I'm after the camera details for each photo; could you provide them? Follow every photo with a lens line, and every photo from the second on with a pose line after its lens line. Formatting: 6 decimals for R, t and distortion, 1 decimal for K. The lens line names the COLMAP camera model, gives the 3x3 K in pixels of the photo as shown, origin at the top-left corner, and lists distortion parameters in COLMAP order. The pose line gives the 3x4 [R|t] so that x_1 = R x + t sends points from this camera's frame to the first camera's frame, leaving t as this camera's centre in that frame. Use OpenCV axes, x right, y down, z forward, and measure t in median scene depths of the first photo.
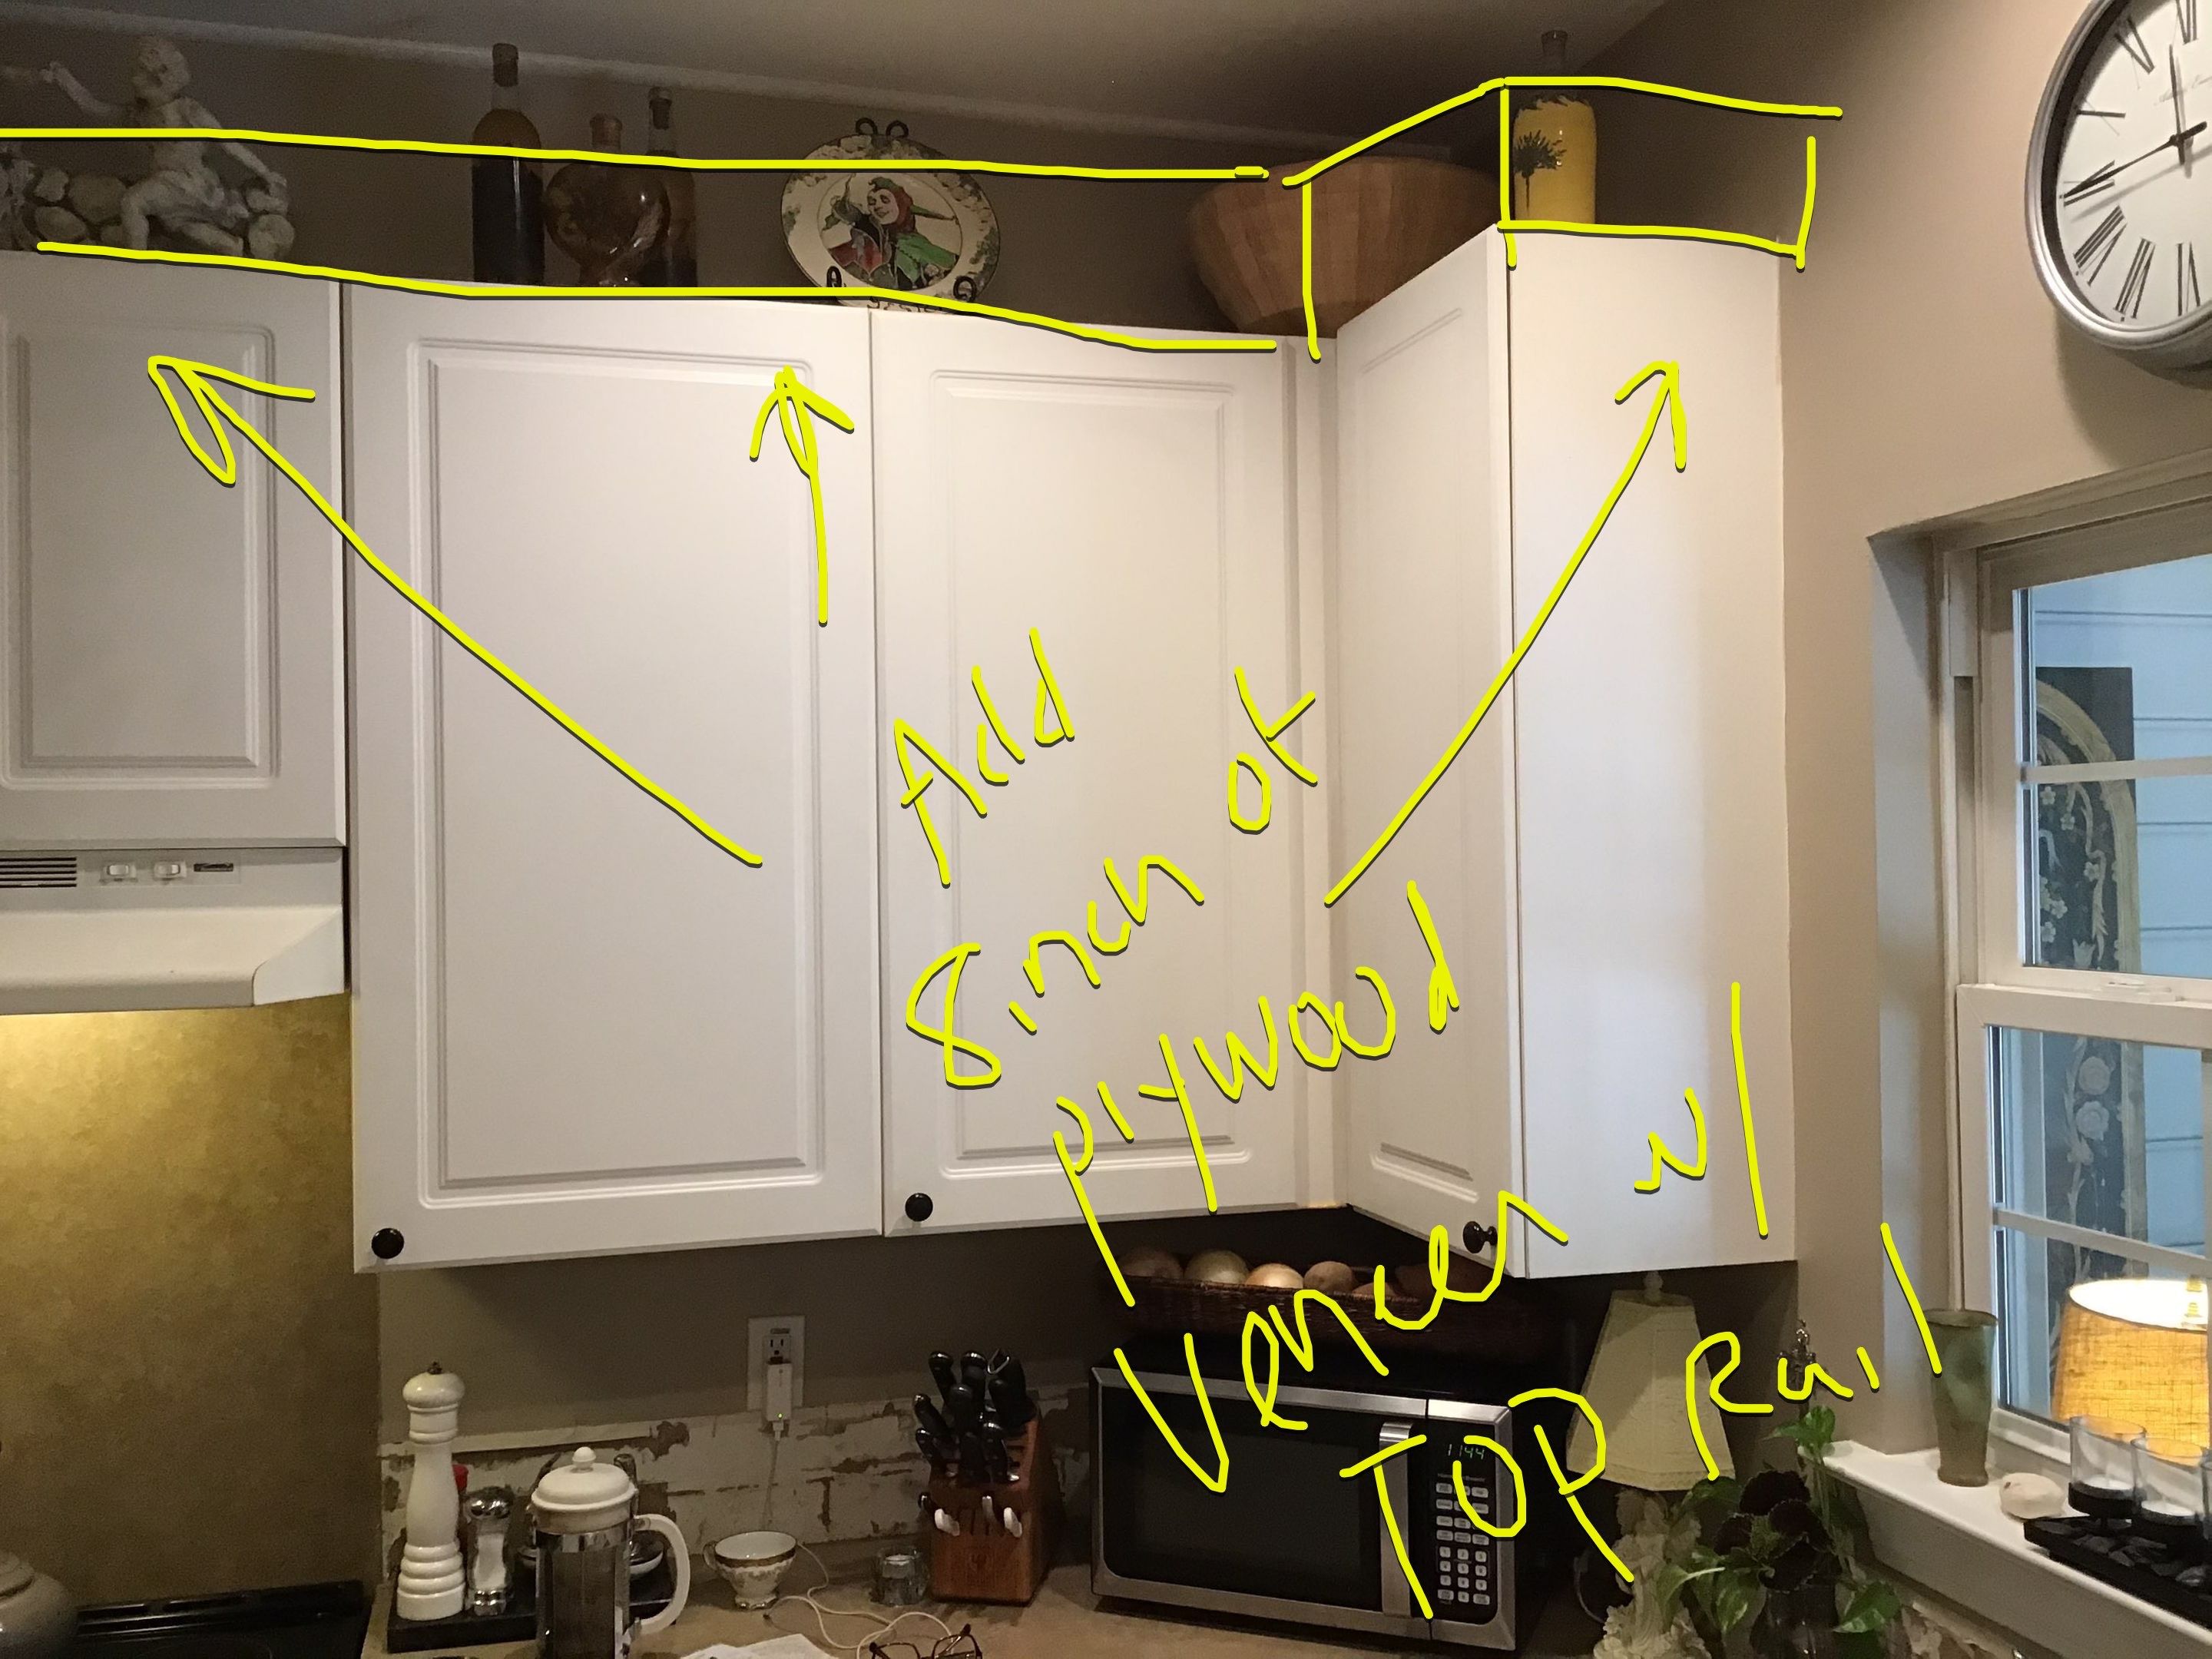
lens RADIAL K [[2009.7, 0, 1107.4], [0, 2009.7, 828.8], [0, 0, 1]] dist [0.019489, 0.000000]
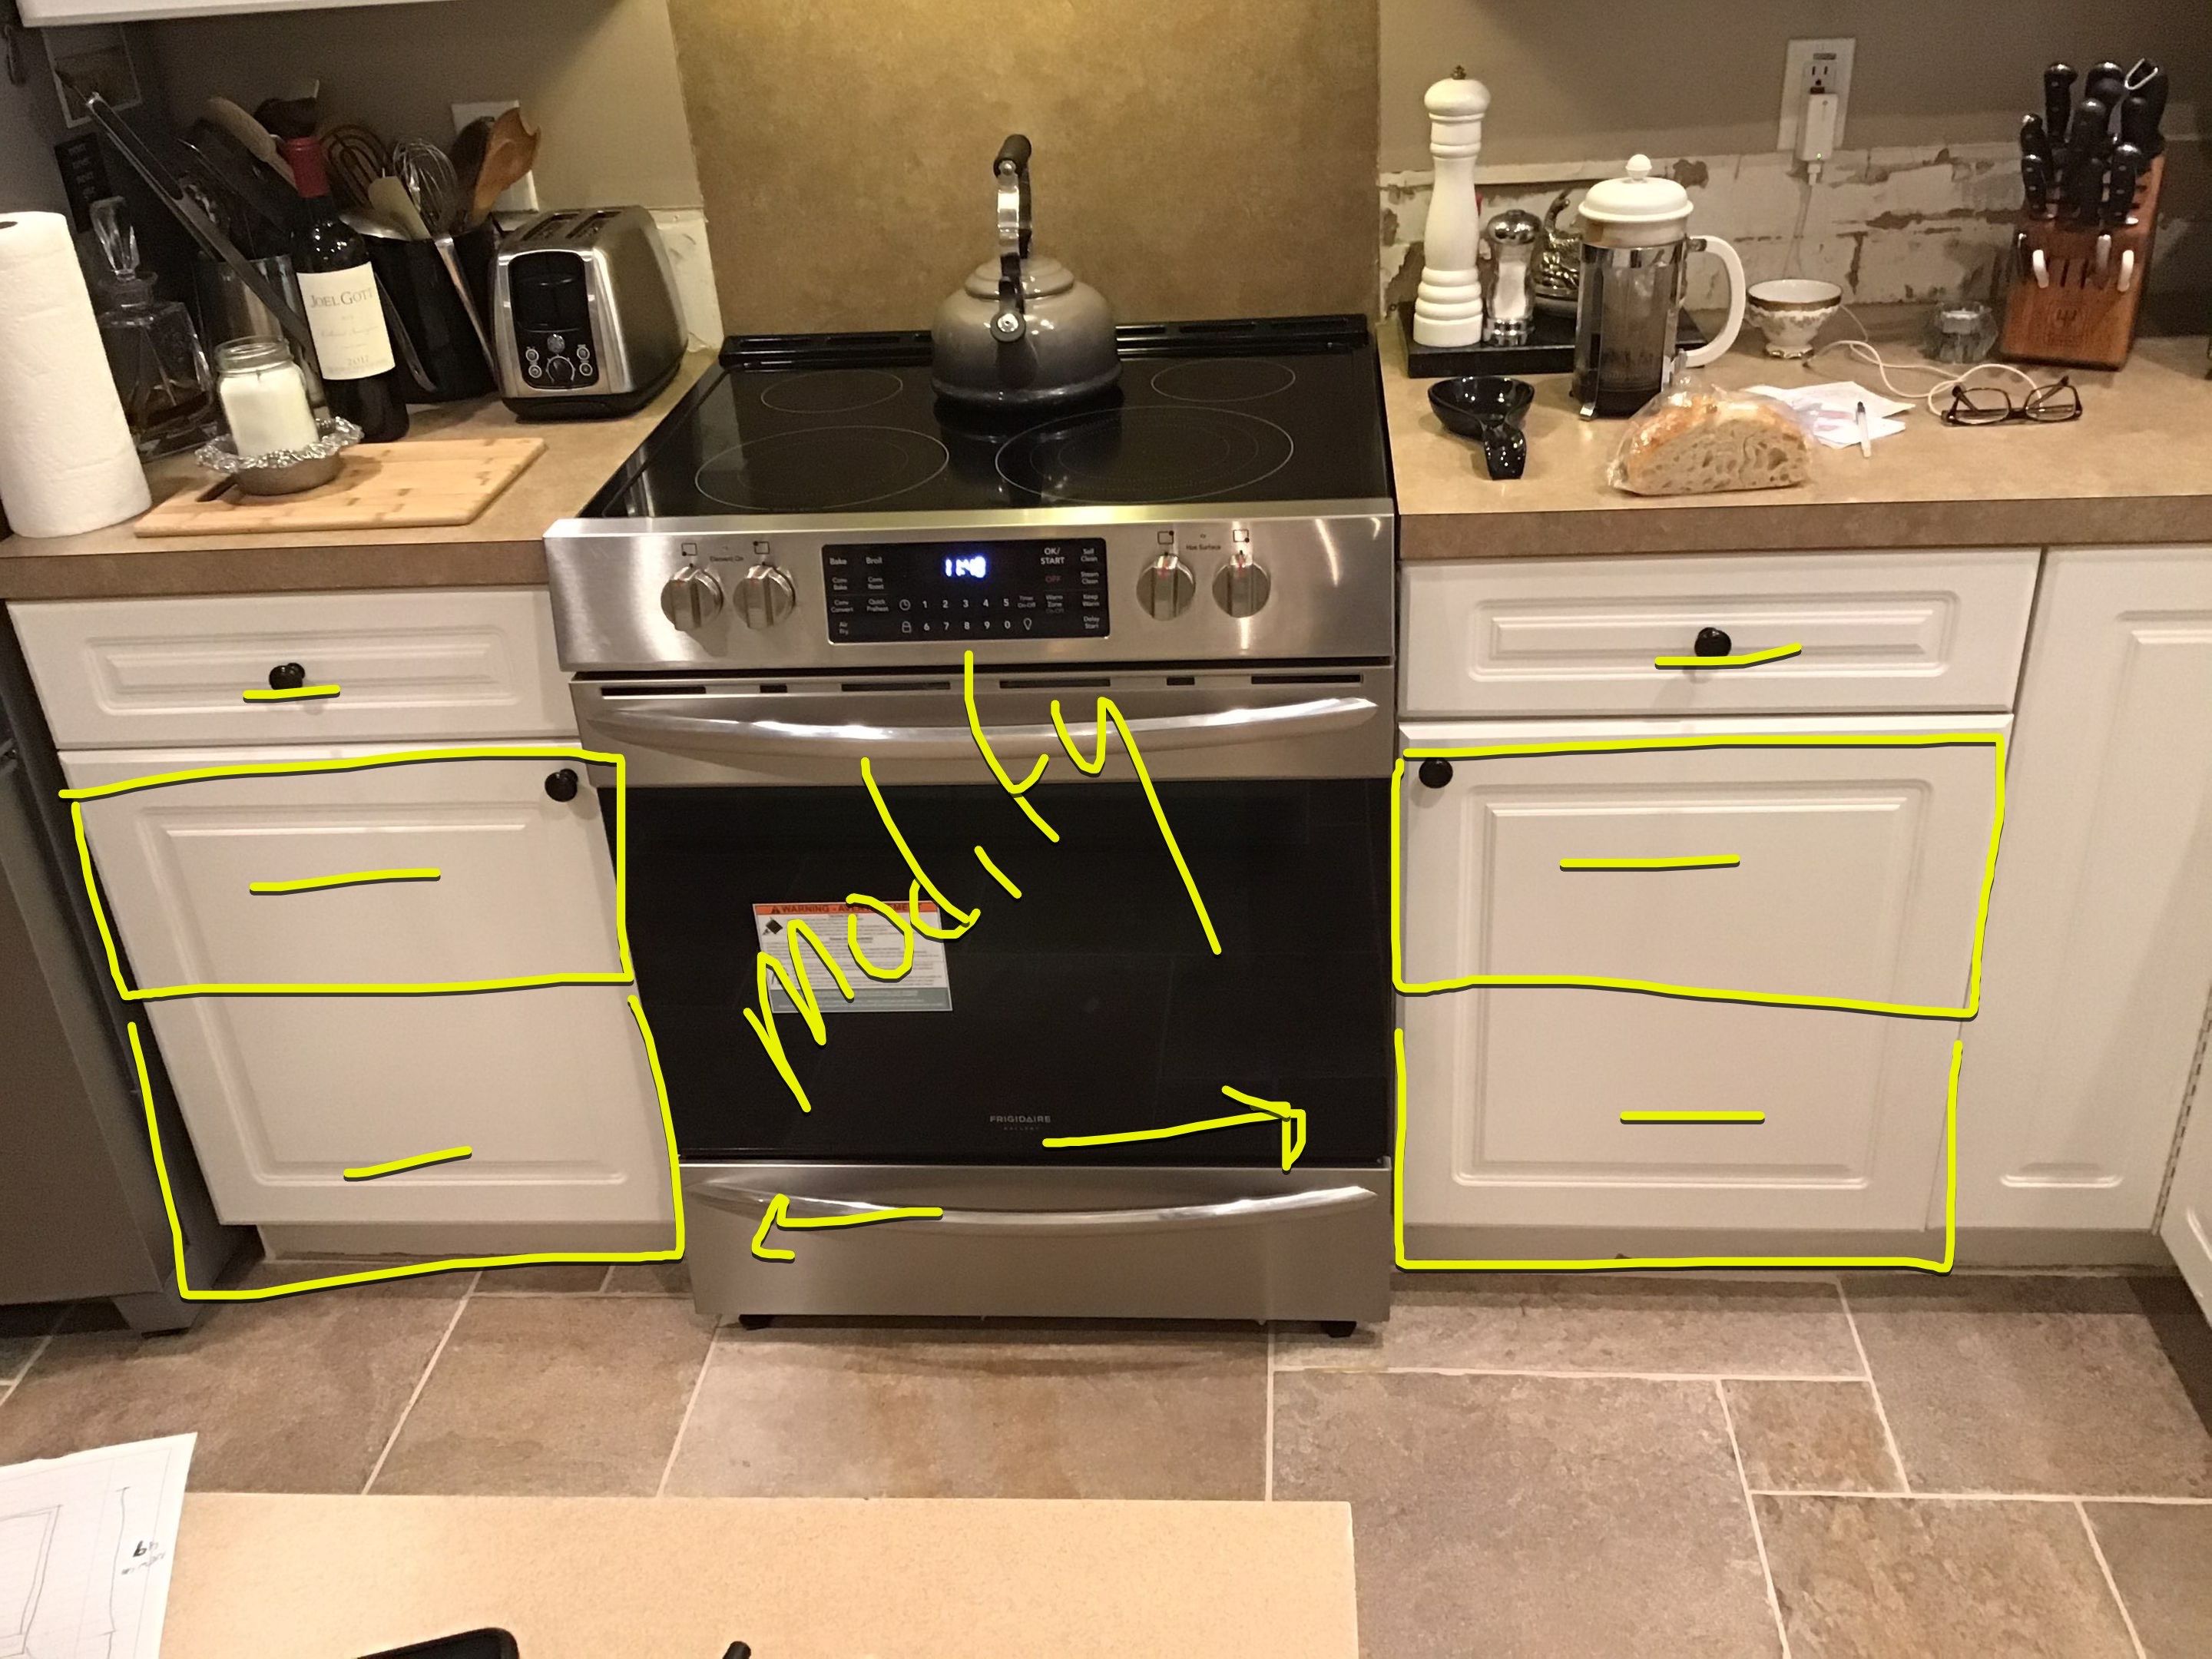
lens RADIAL K [[2009.7, 0, 1120.4], [0, 2009.7, 836.6], [0, 0, 1]] dist [0.019489, 0.000000]
pose [[0.941019, 0.123488, -0.315013, -0.145176], [0.052136, 0.866981, 0.495606, 0.105365], [0.334311, -0.482799, 0.809408, 0.053376]]
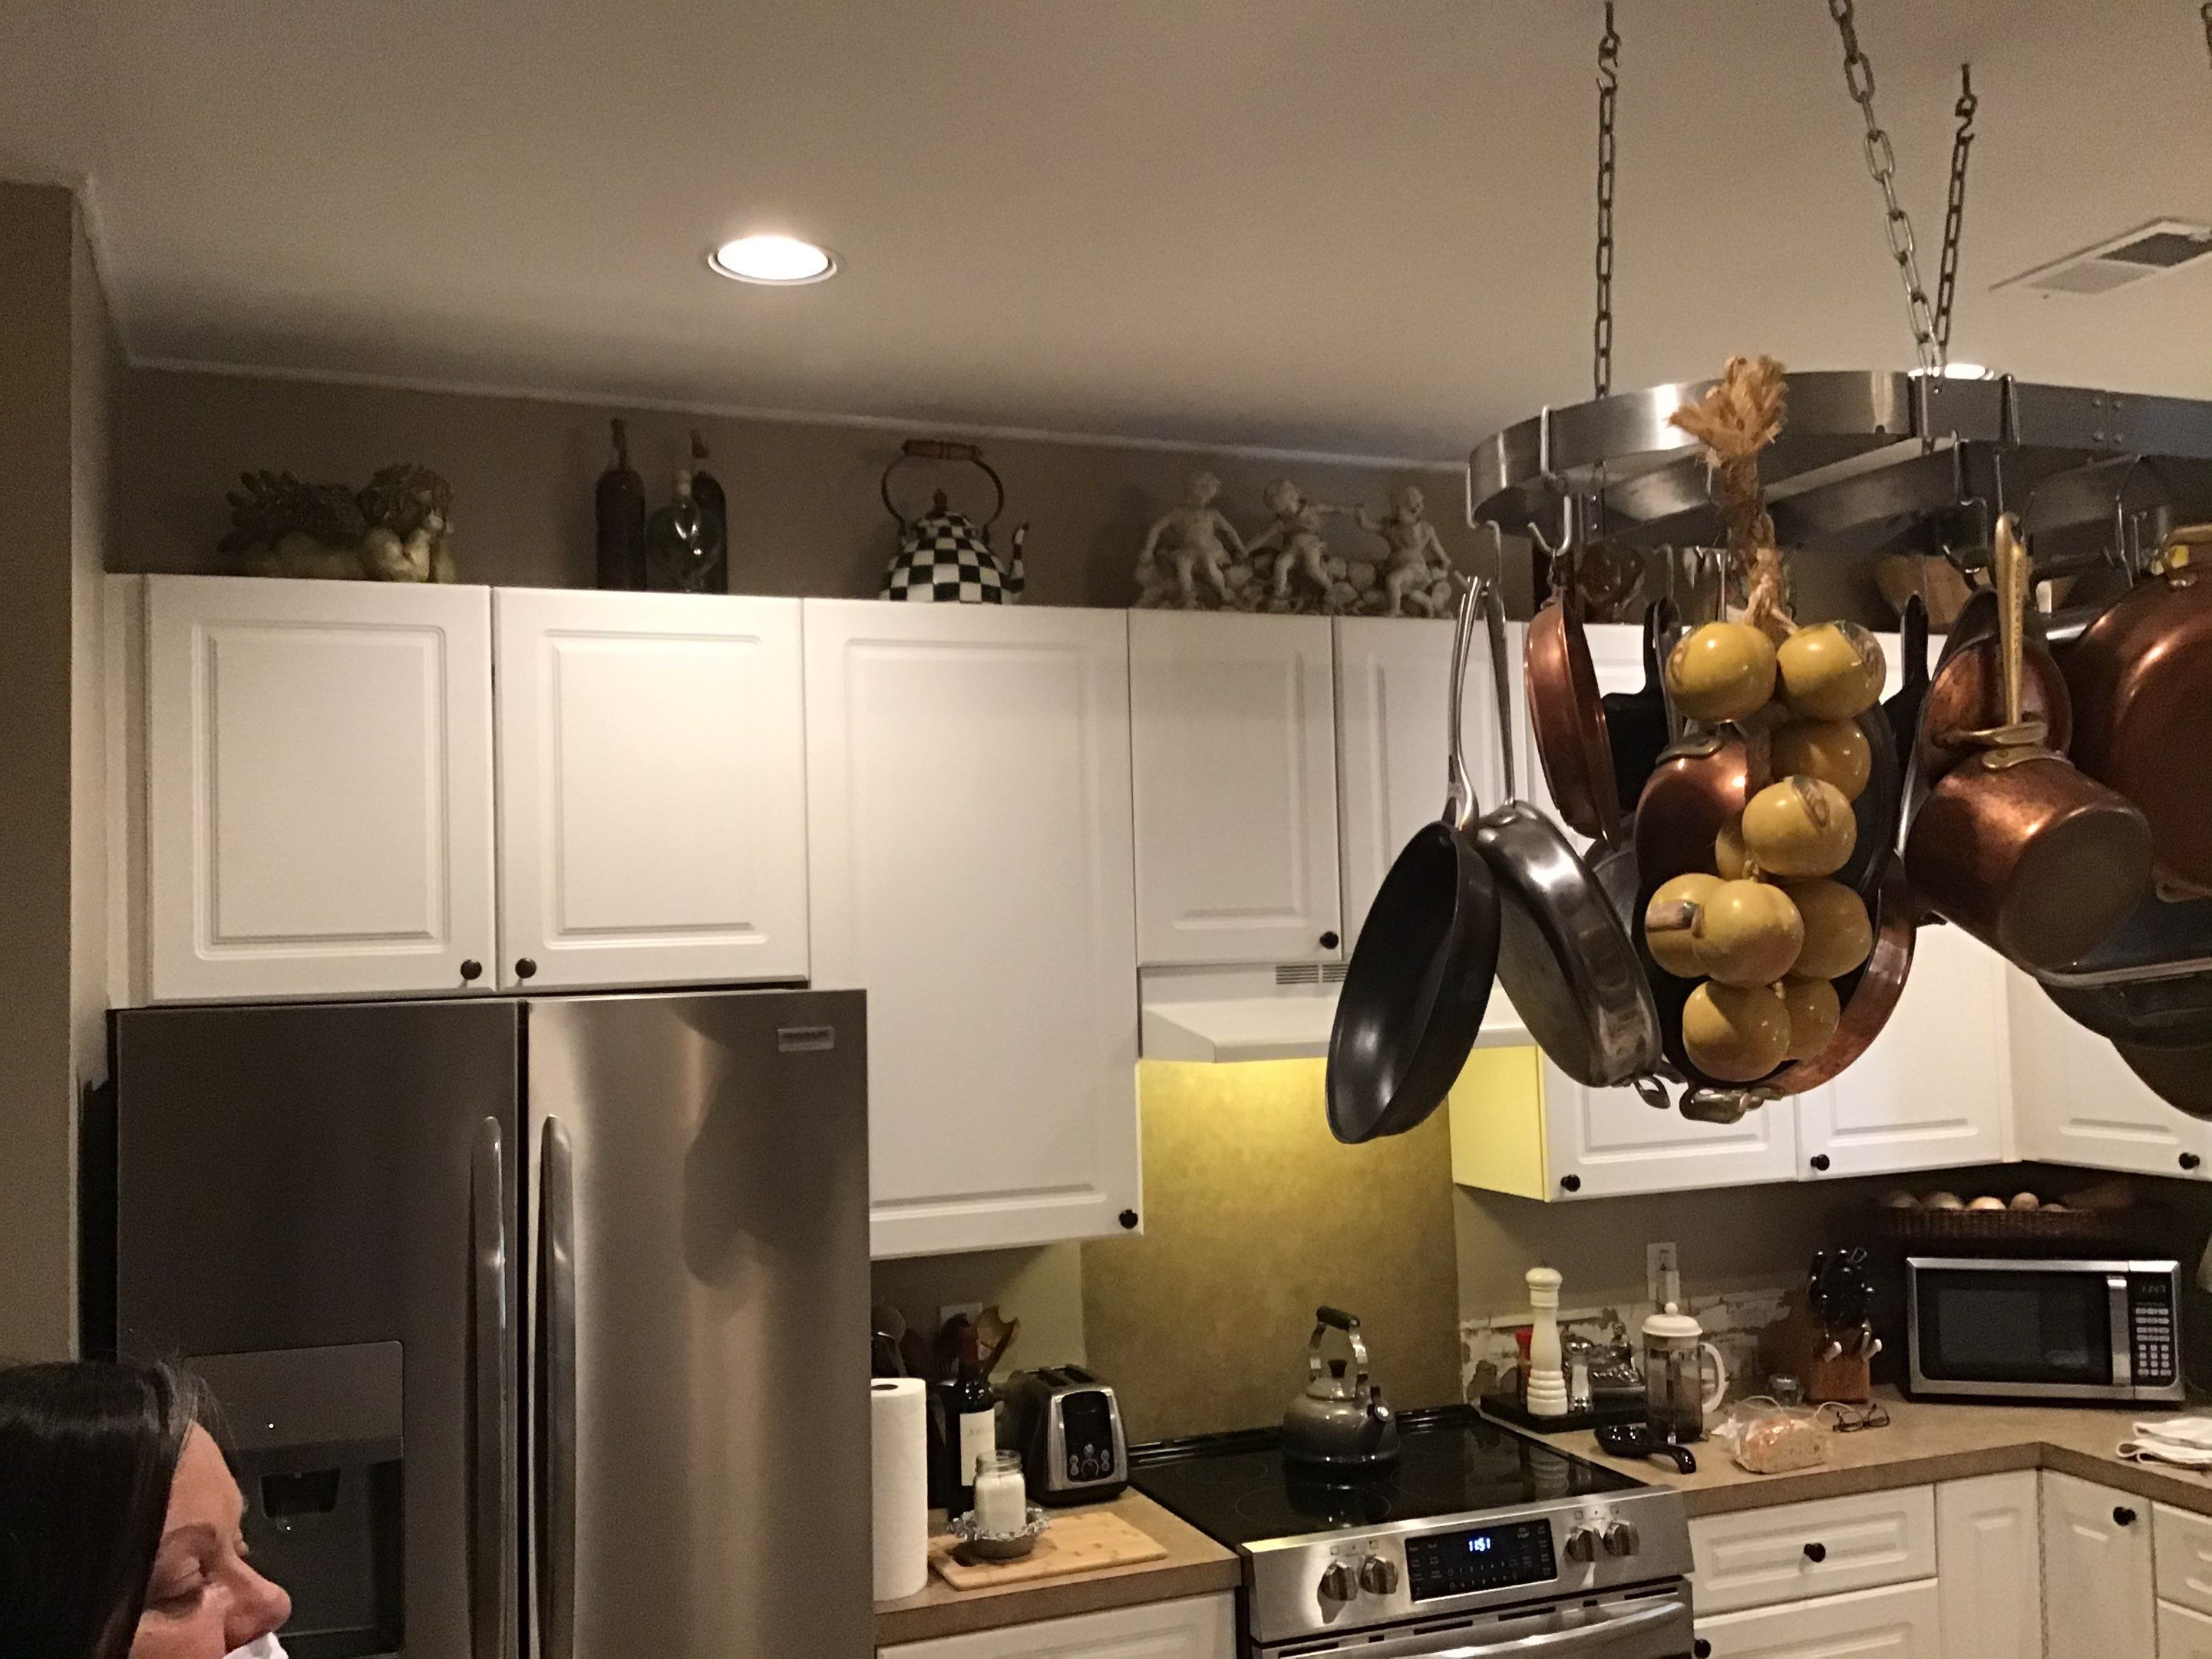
lens RADIAL K [[2009.4, 0, 1178.0], [0, 2009.4, 802.6], [0, 0, 1]] dist [0.019489, 0.000000]
pose [[0.990927, 0.002348, 0.134379, -0.835091], [0.005216, 0.998423, -0.055904, -0.023498], [-0.134298, 0.056097, 0.989352, -0.616494]]
